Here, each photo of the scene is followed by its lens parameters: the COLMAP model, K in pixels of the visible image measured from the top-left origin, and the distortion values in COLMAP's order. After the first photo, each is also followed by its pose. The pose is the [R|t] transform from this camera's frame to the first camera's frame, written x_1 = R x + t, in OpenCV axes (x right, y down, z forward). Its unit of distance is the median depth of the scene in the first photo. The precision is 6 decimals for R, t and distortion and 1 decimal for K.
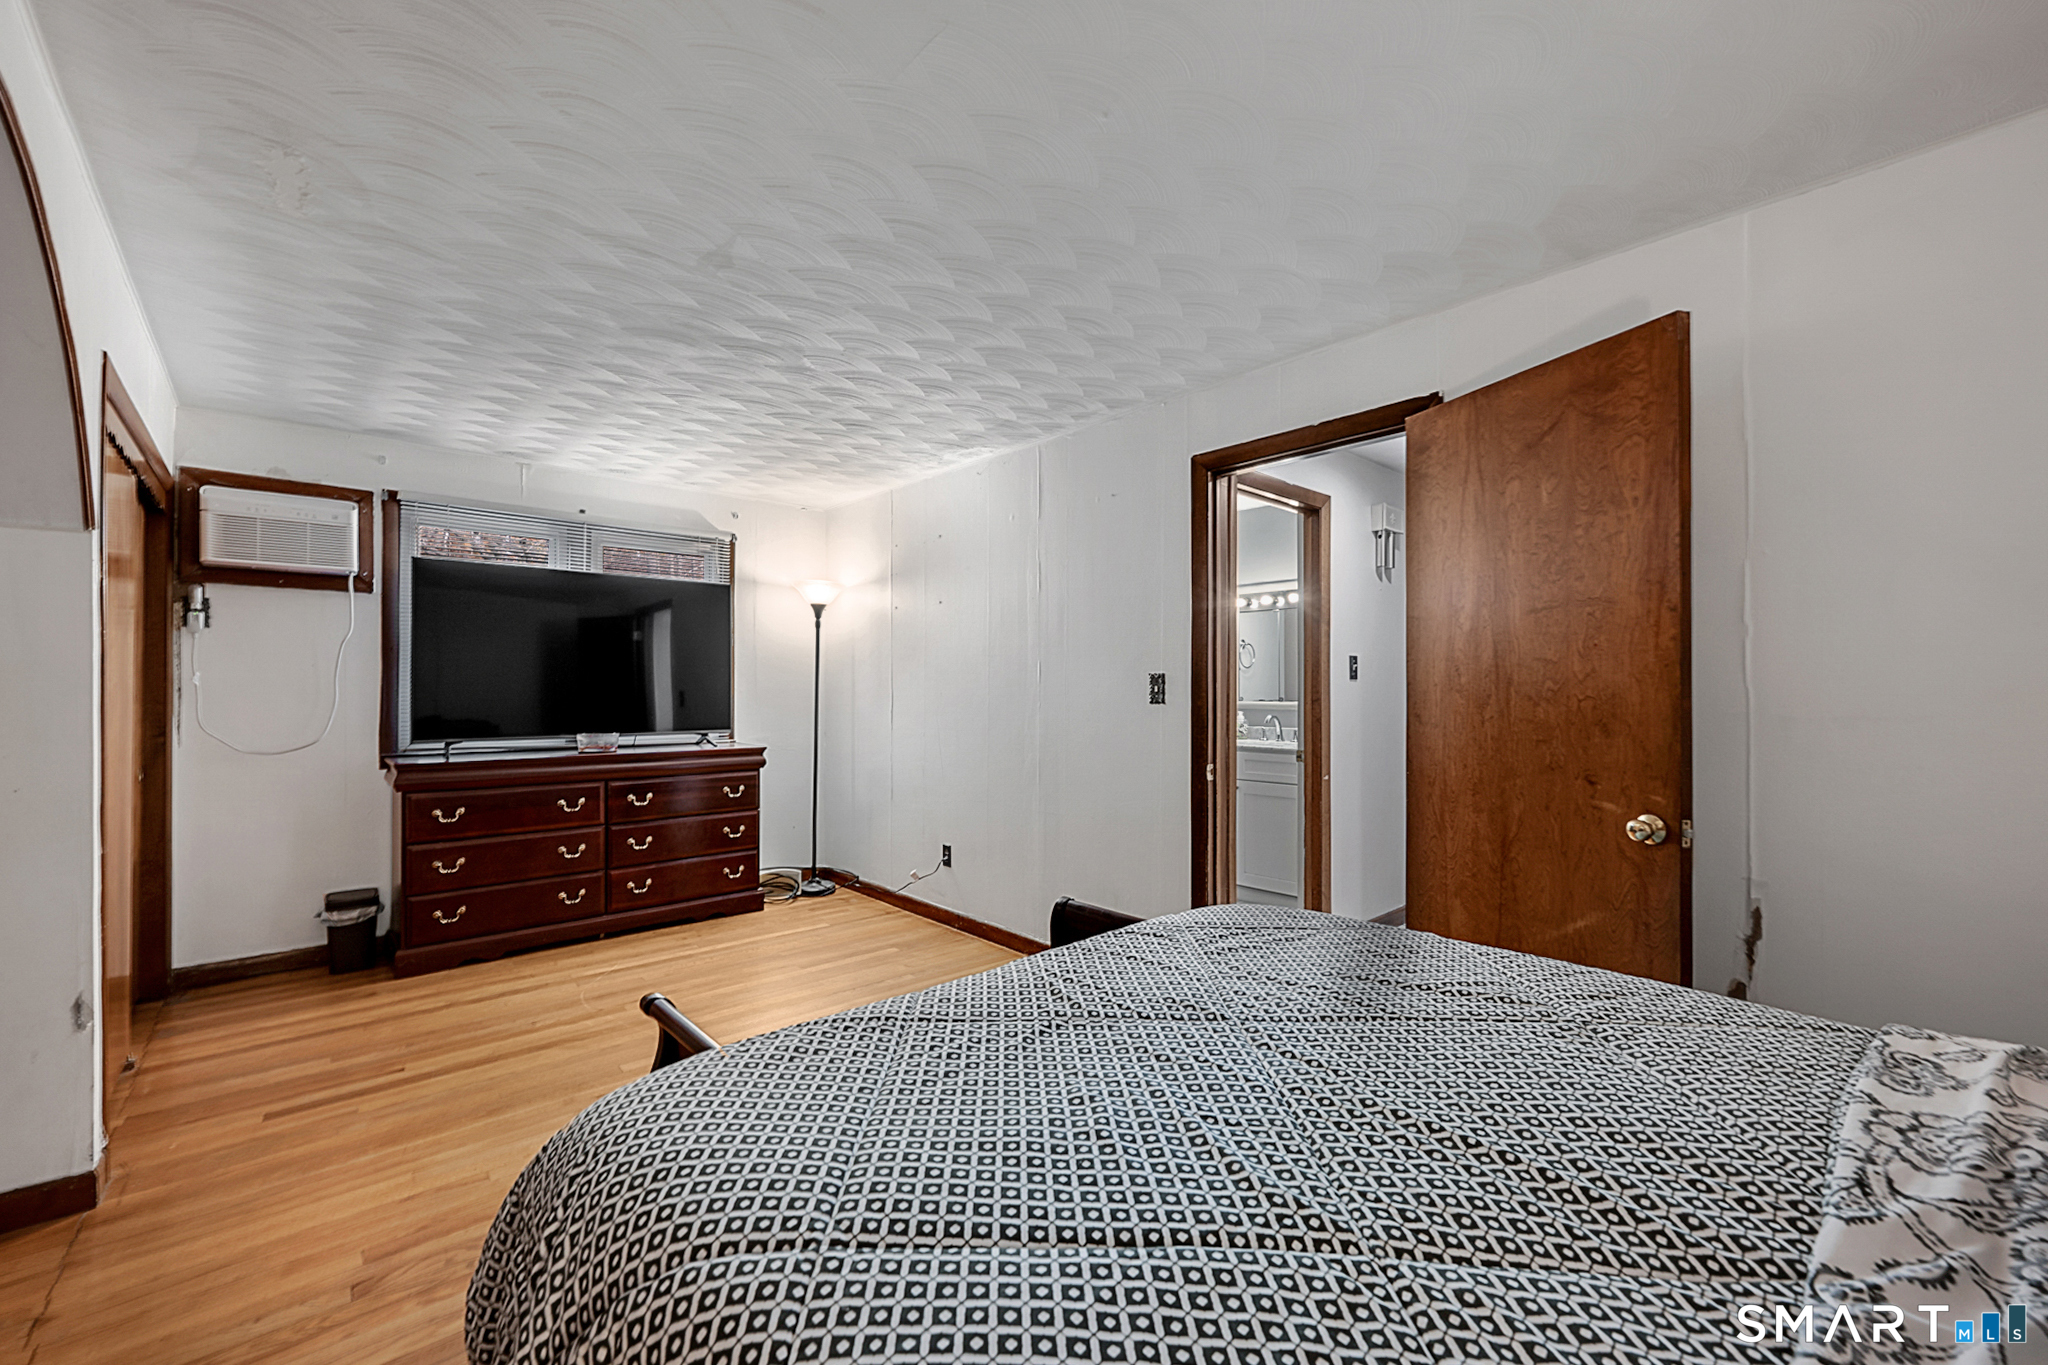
lens RADIAL K [[828.9, 0, 1024.2], [0, 828.9, 686.1], [0, 0, 1]] dist [-0.002973, 0.000455]
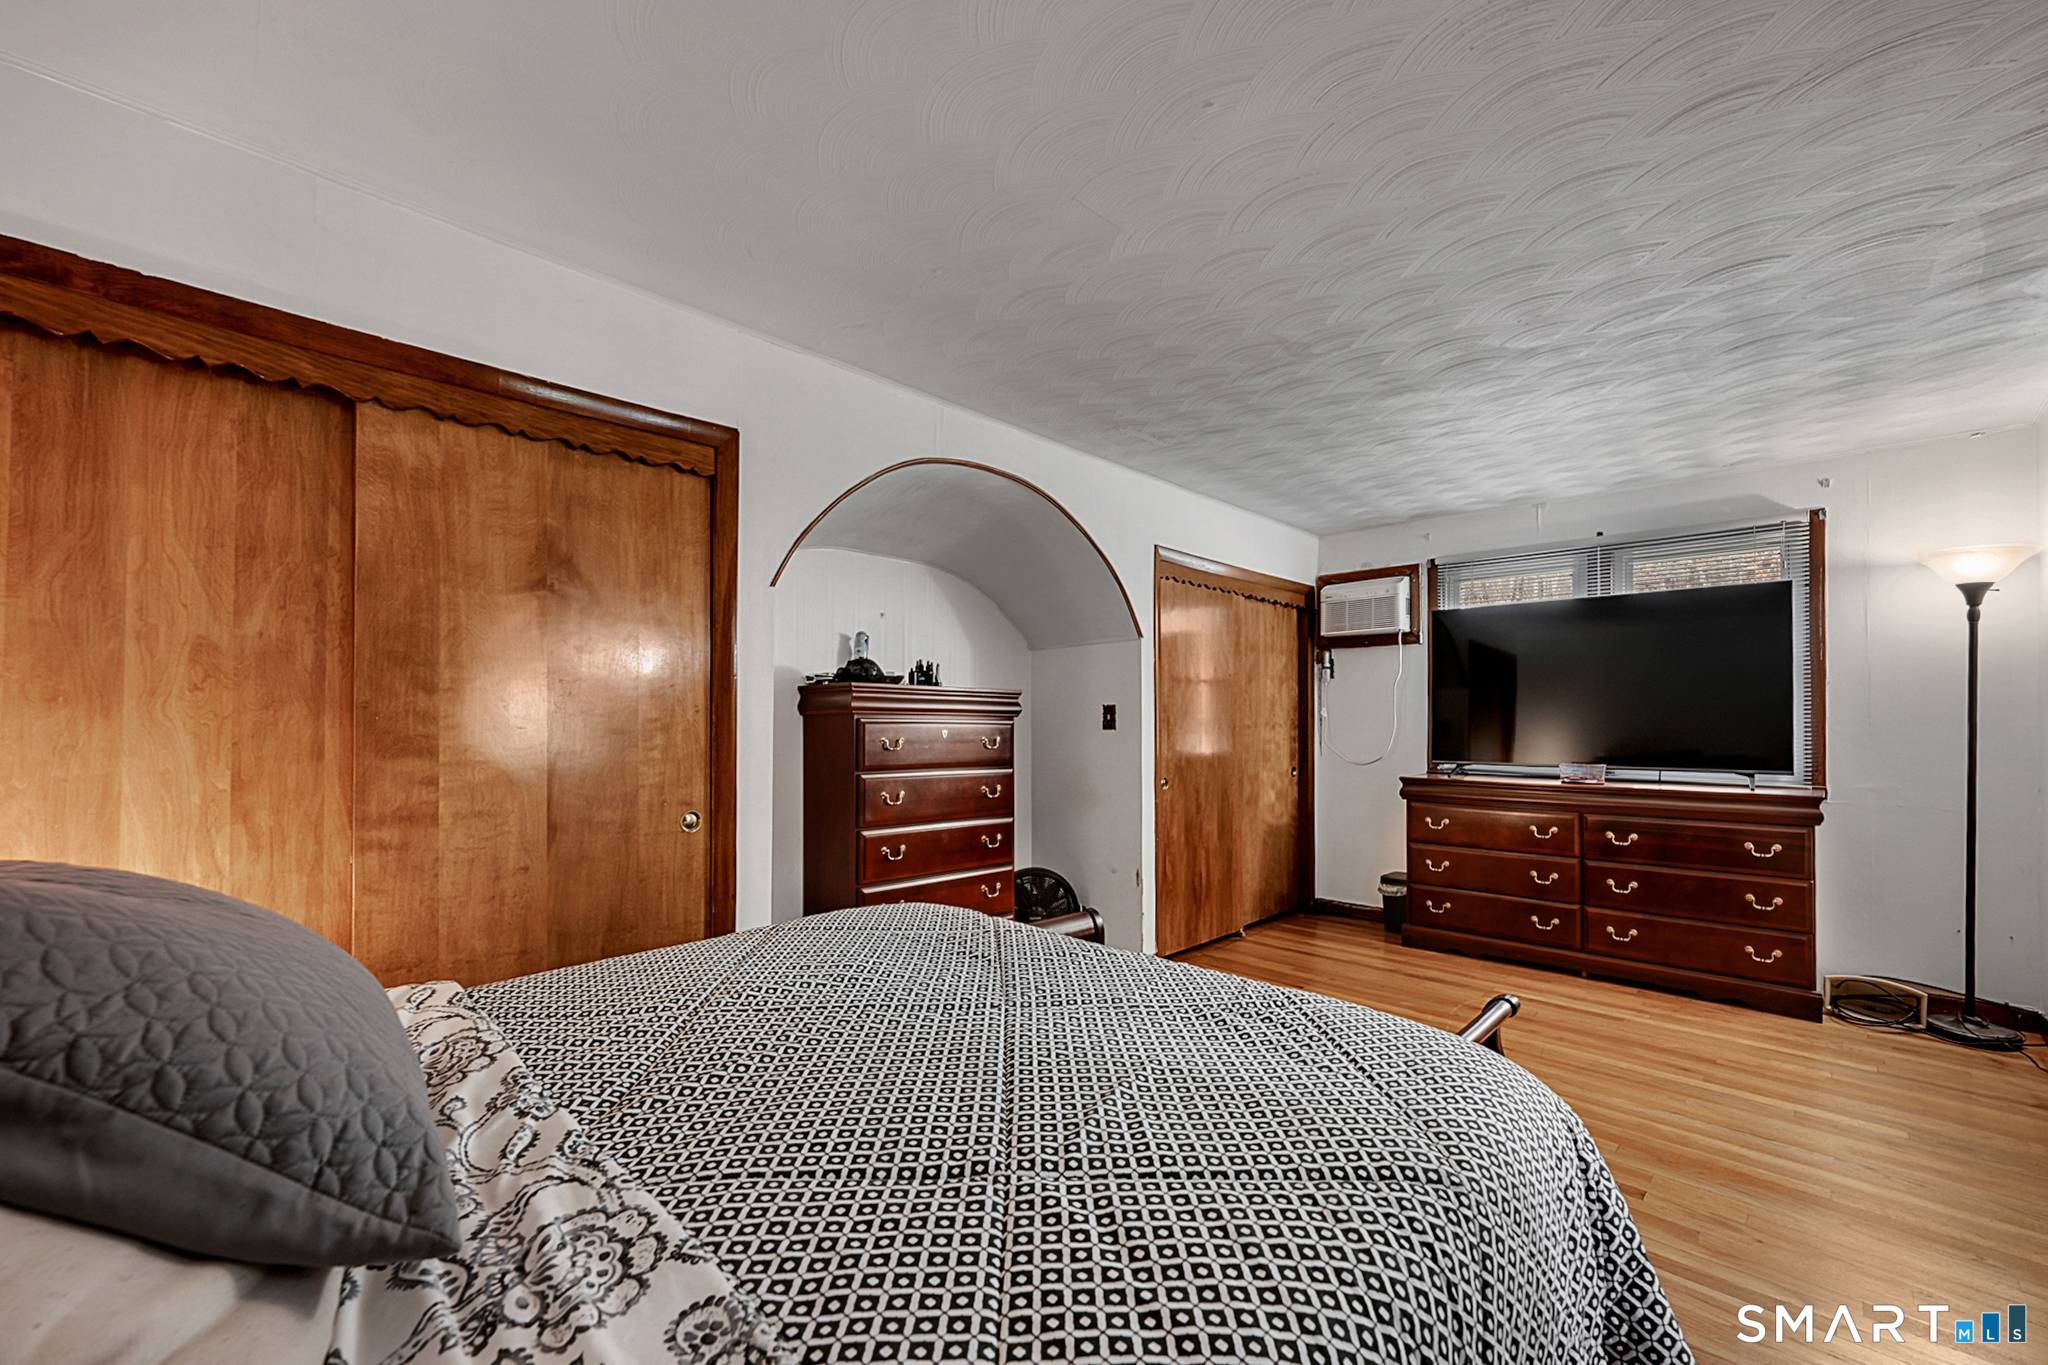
lens RADIAL K [[828.9, 0, 1021.9], [0, 828.9, 707.0], [0, 0, 1]] dist [-0.002973, 0.000455]
pose [[0.049394, -0.014710, -0.998671, 0.465367], [0.006345, 0.999876, -0.014413, 0.000286], [0.998759, -0.005625, 0.049482, 0.327554]]
